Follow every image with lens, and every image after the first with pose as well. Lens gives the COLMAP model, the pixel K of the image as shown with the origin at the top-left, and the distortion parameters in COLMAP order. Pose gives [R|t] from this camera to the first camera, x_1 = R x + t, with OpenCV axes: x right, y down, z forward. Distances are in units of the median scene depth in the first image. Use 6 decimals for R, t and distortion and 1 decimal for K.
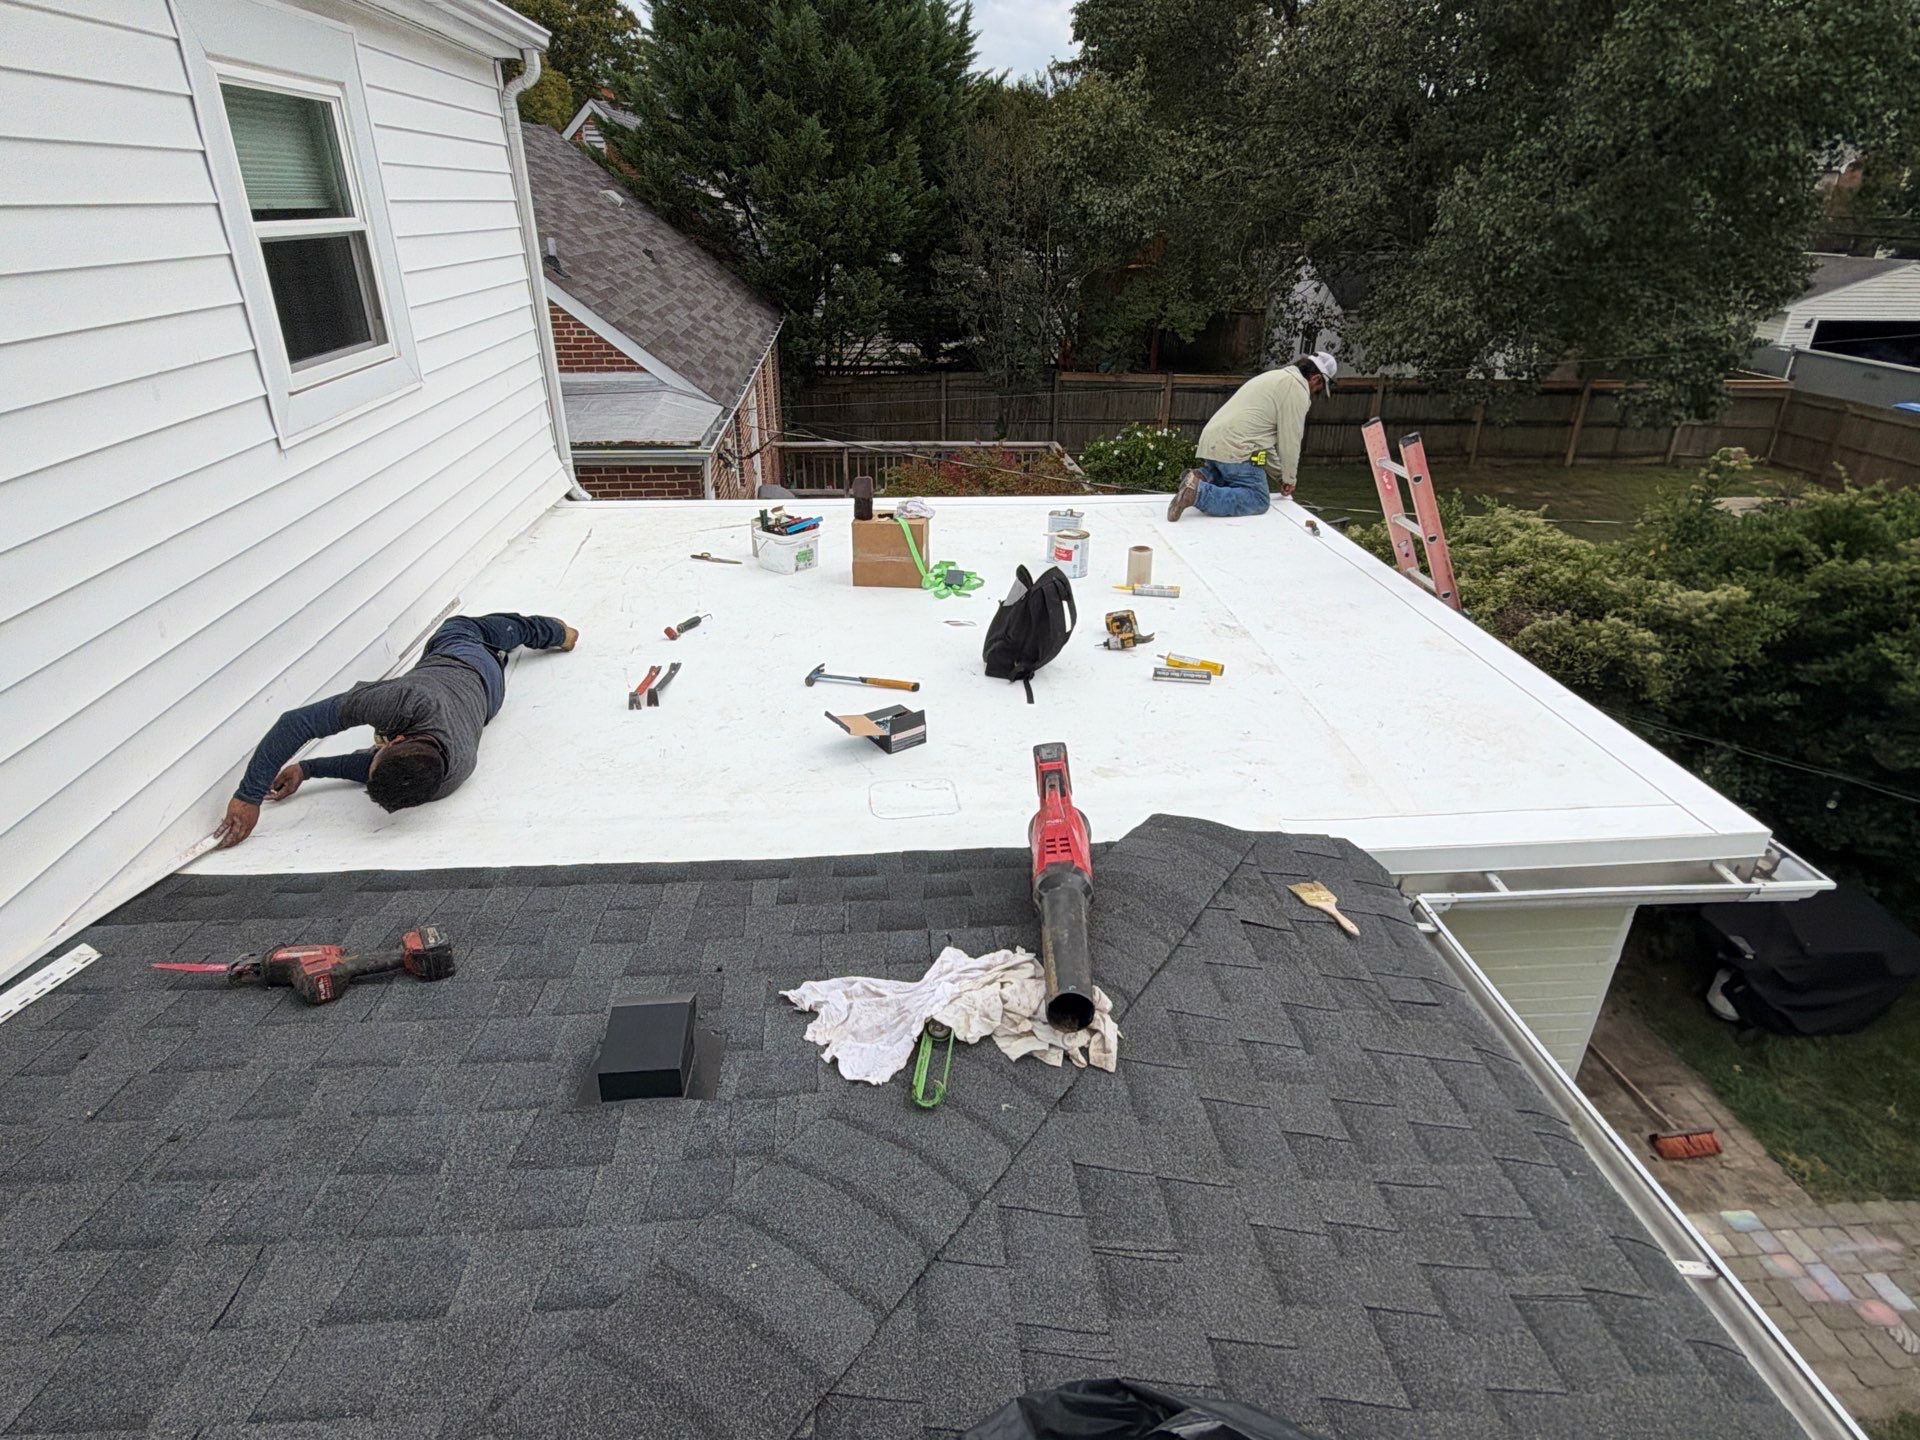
lens RADIAL K [[1050.4, 0, 960.8], [0, 1050.4, 724.2], [0, 0, 1]] dist [0.003784, -0.001736]
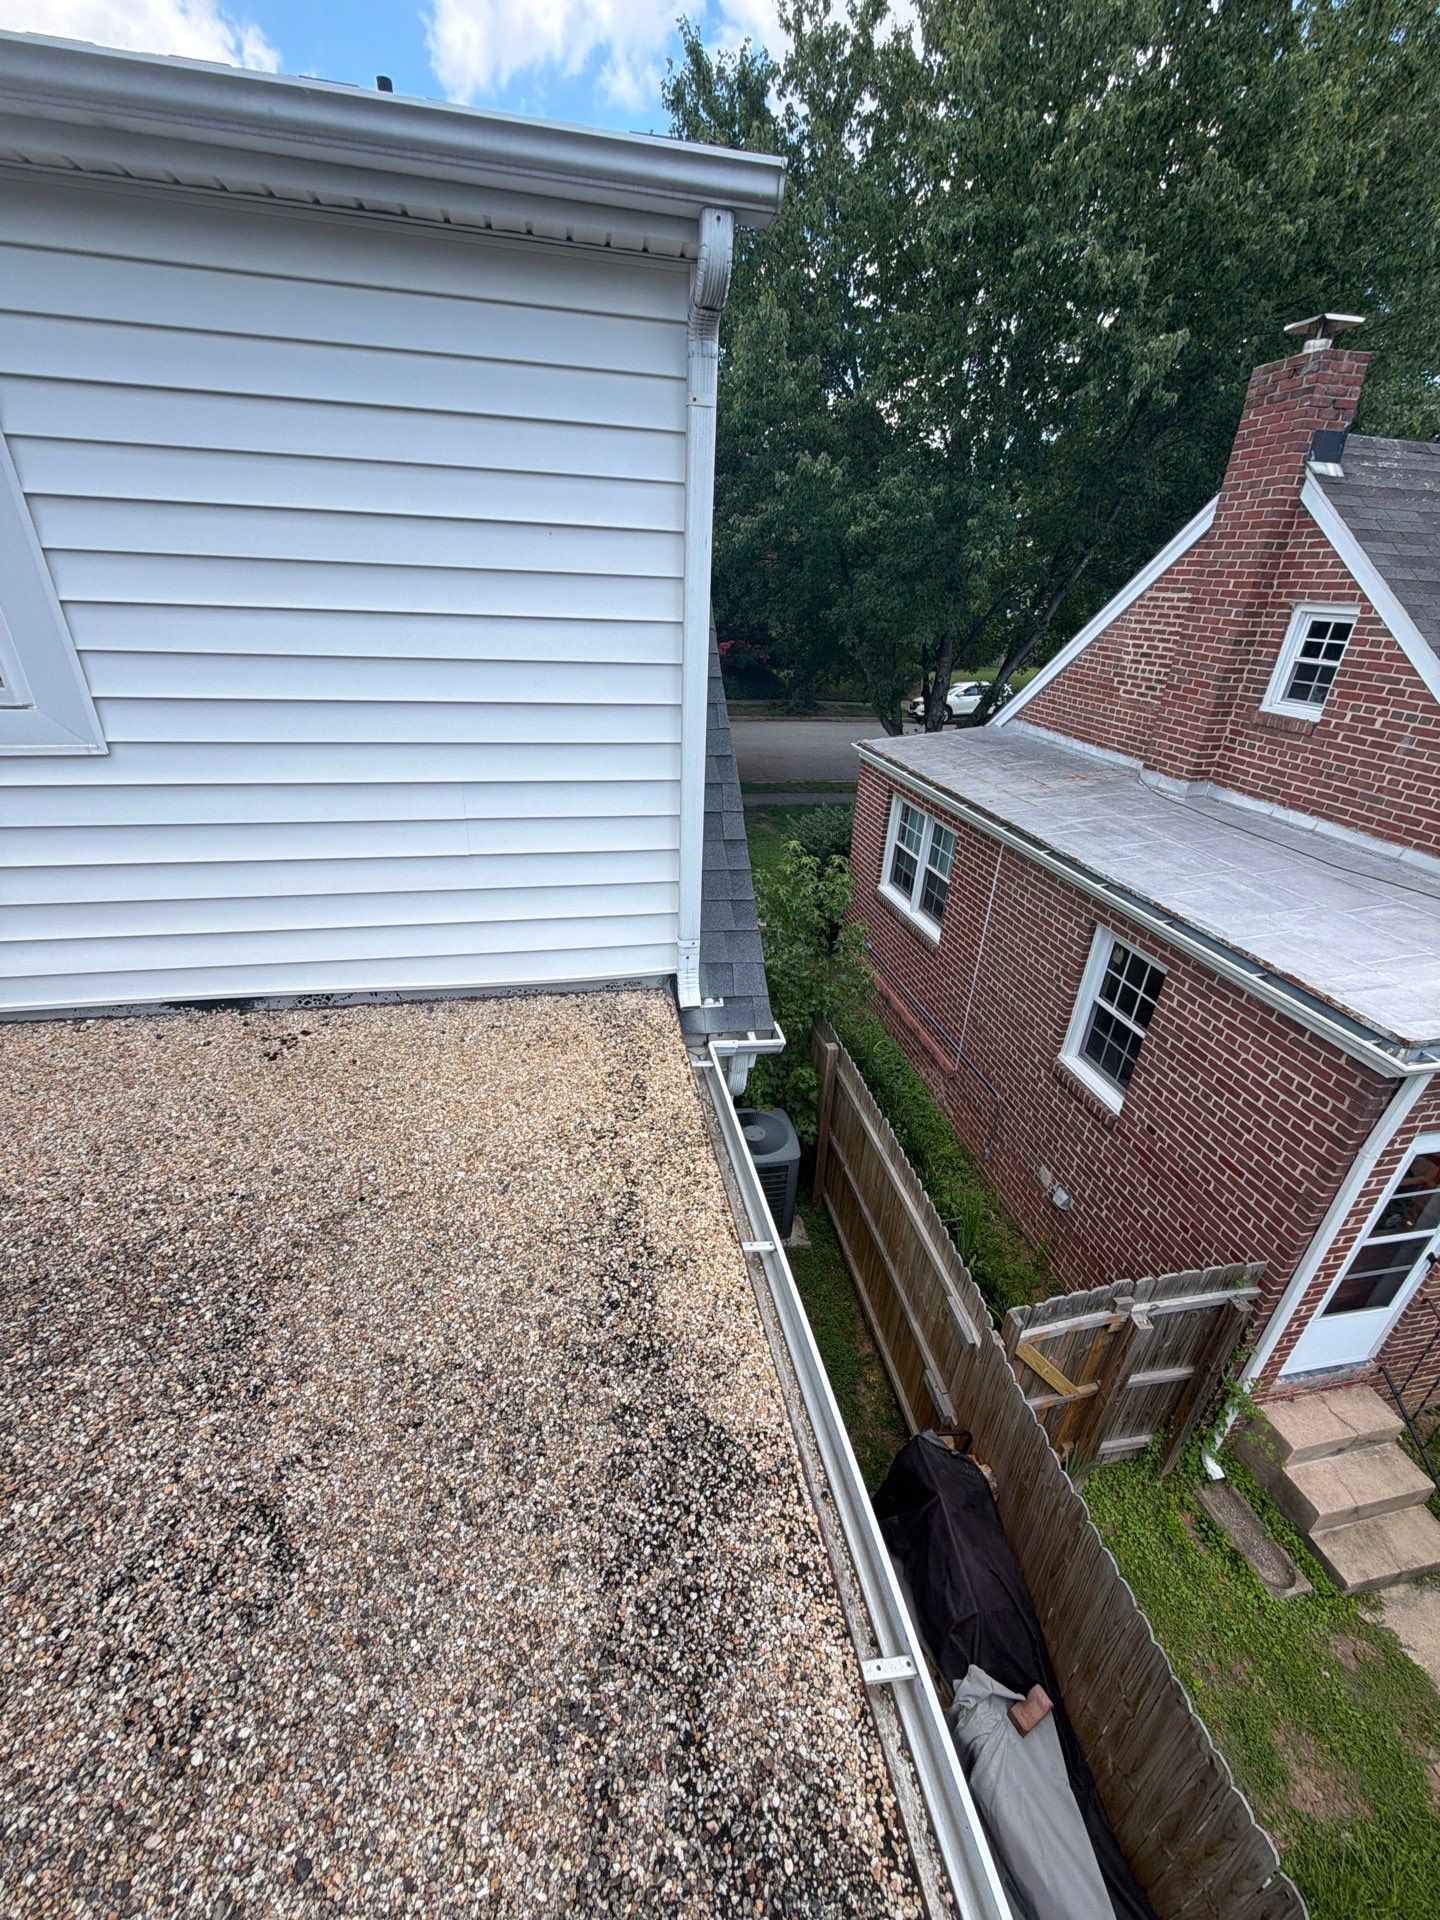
lens RADIAL K [[756.9, 0, 722.8], [0, 756.9, 966.6], [0, 0, 1]] dist [0.002273, -0.000939]
pose [[0.104952, 0.453838, -0.884882, 0.038287], [-0.478412, 0.803110, 0.355156, -0.302220], [0.871841, 0.386064, 0.301410, 0.639584]]
